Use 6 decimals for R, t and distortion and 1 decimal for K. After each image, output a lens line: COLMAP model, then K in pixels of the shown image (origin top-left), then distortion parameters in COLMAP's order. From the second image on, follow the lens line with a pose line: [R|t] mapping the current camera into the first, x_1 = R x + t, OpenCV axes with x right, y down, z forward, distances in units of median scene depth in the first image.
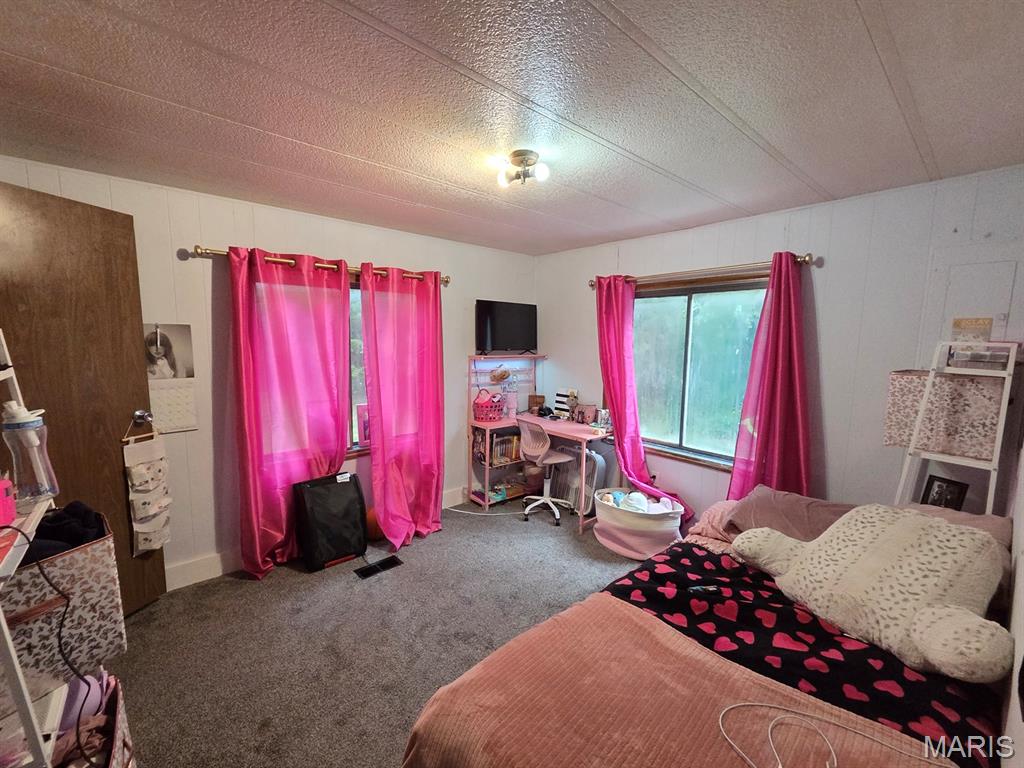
lens RADIAL K [[420.8, 0, 507.3], [0, 420.8, 386.3], [0, 0, 1]] dist [0.002365, 0.000558]
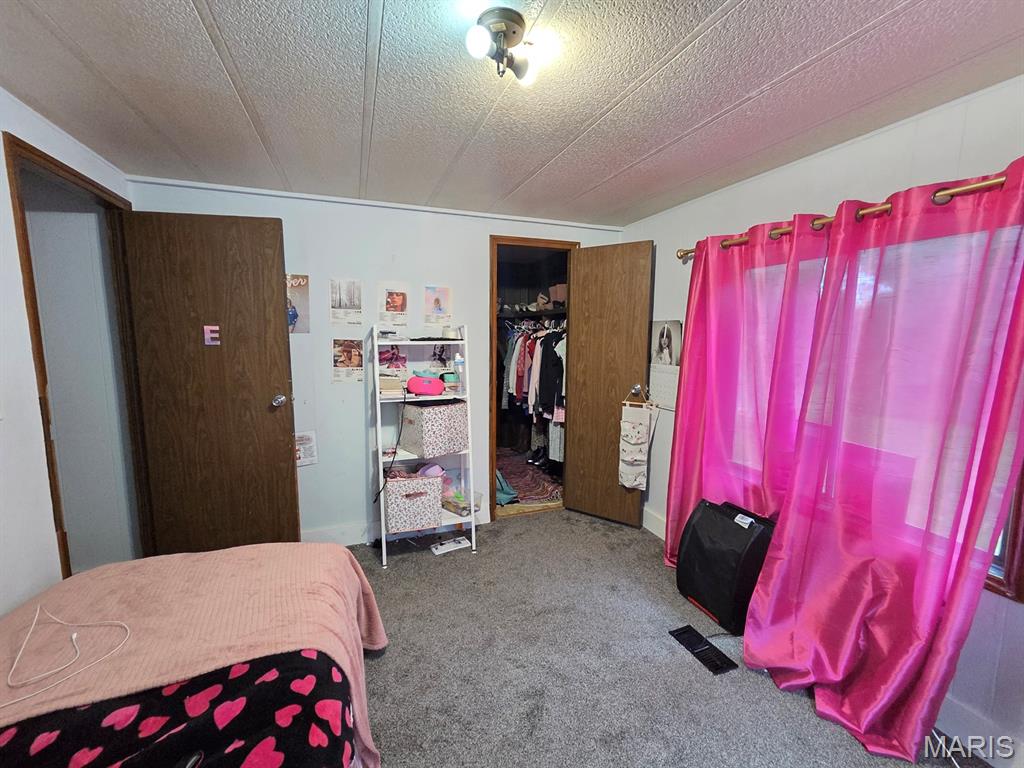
lens RADIAL K [[420.8, 0, 506.2], [0, 420.8, 380.3], [0, 0, 1]] dist [0.002365, 0.000558]
pose [[-0.355643, 0.118182, -0.927120, 0.512593], [-0.114570, 0.978979, 0.168741, -0.129816], [0.927573, 0.166231, -0.334627, 0.999923]]
